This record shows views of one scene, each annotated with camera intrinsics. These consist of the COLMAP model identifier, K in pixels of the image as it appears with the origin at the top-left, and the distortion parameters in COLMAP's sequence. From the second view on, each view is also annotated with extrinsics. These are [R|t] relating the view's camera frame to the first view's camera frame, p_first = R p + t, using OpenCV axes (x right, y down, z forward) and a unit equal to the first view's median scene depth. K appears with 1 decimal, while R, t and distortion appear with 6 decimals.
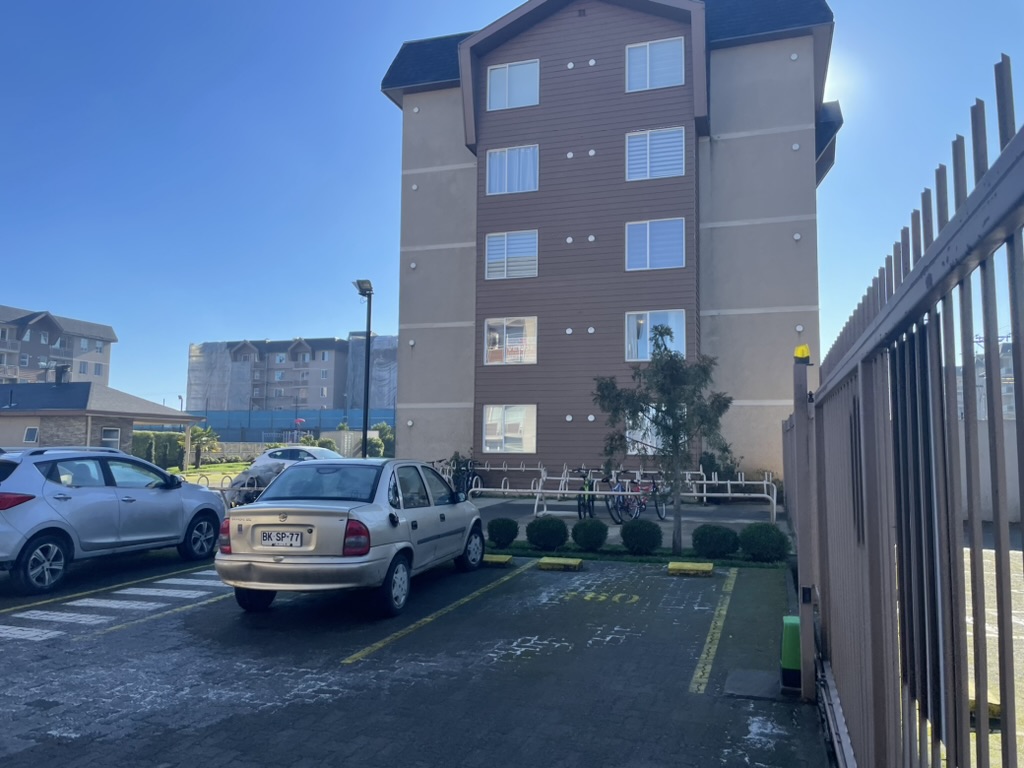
lens RADIAL K [[767.8, 0, 519.9], [0, 767.8, 377.0], [0, 0, 1]] dist [0.083183, -0.120226]
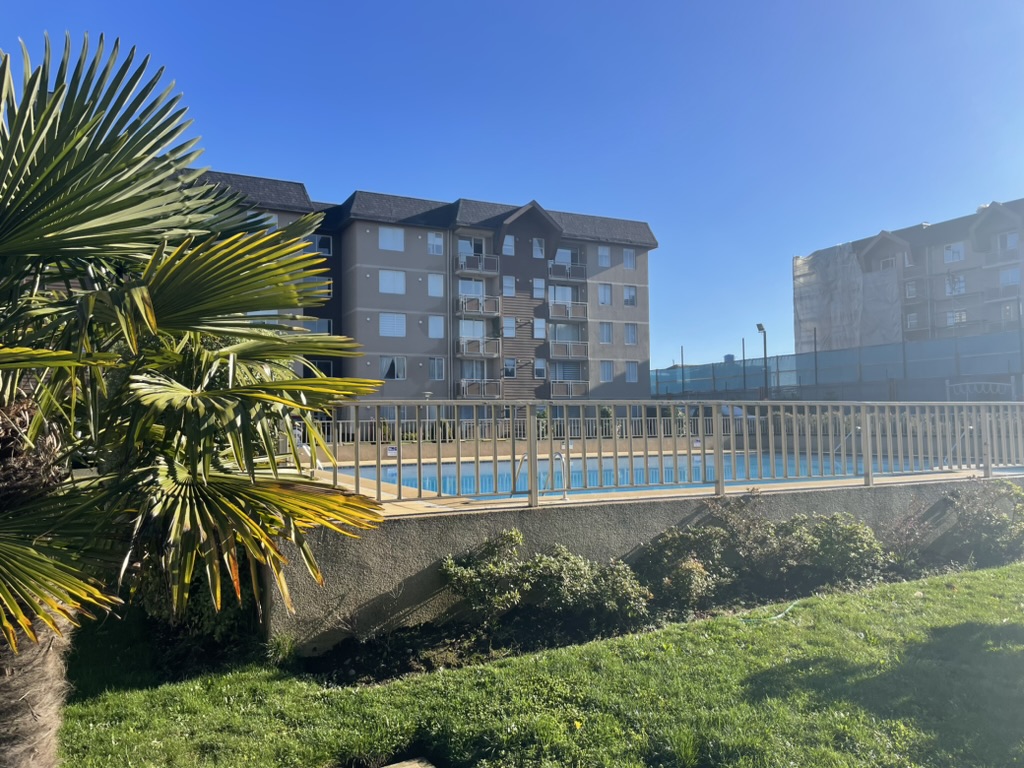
lens RADIAL K [[767.8, 0, 519.9], [0, 767.8, 377.0], [0, 0, 1]] dist [0.083183, -0.120226]
pose [[0.701710, -0.059783, -0.709950, -0.203005], [0.085580, 0.996331, 0.000687, 0.049643], [0.707304, -0.061240, 0.704251, 0.571460]]
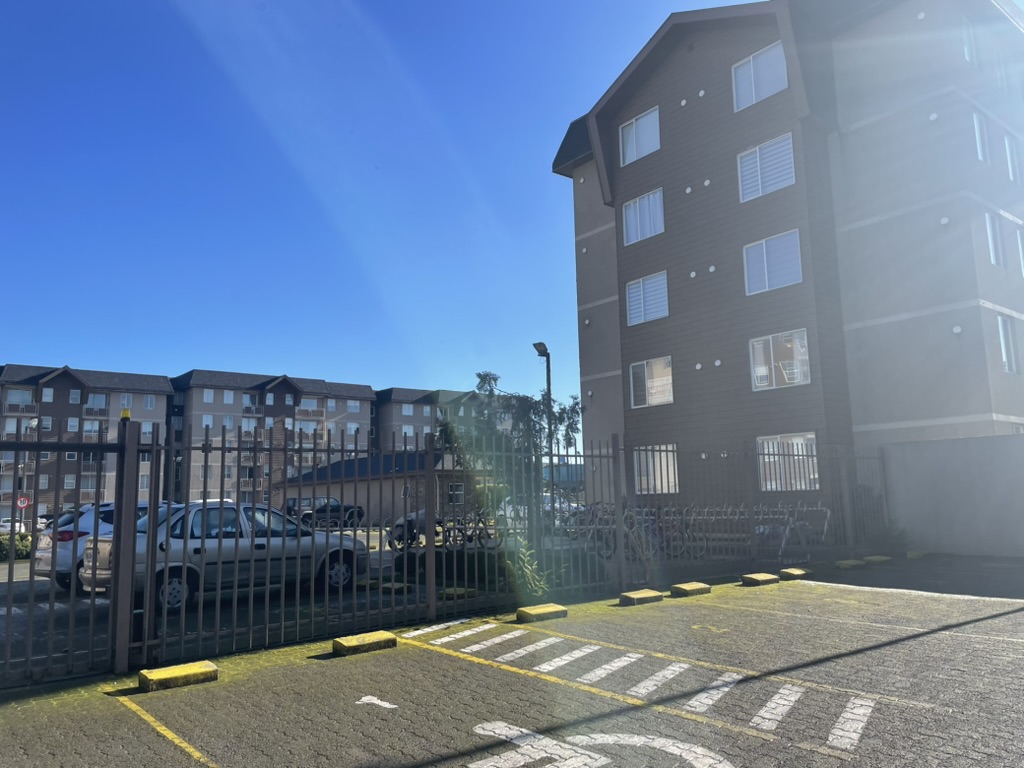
lens RADIAL K [[767.8, 0, 519.9], [0, 767.8, 377.0], [0, 0, 1]] dist [0.083183, -0.120226]
pose [[0.835115, -0.116110, -0.537682, 0.113331], [0.082992, 0.992875, -0.085506, 0.005181], [0.543779, 0.026784, 0.838801, 0.015955]]
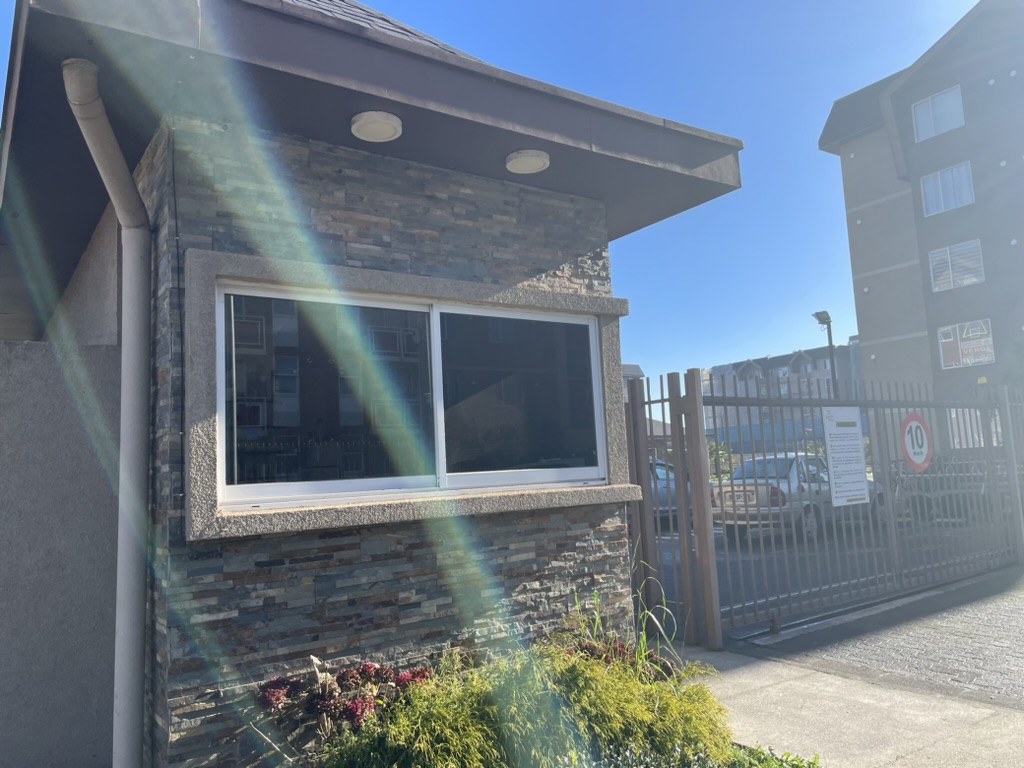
lens RADIAL K [[767.8, 0, 519.9], [0, 767.8, 377.0], [0, 0, 1]] dist [0.083183, -0.120226]
pose [[0.795224, -0.125056, -0.593279, 0.038837], [0.116335, 0.991788, -0.053124, -0.004715], [0.595050, -0.026774, 0.803242, -0.076509]]
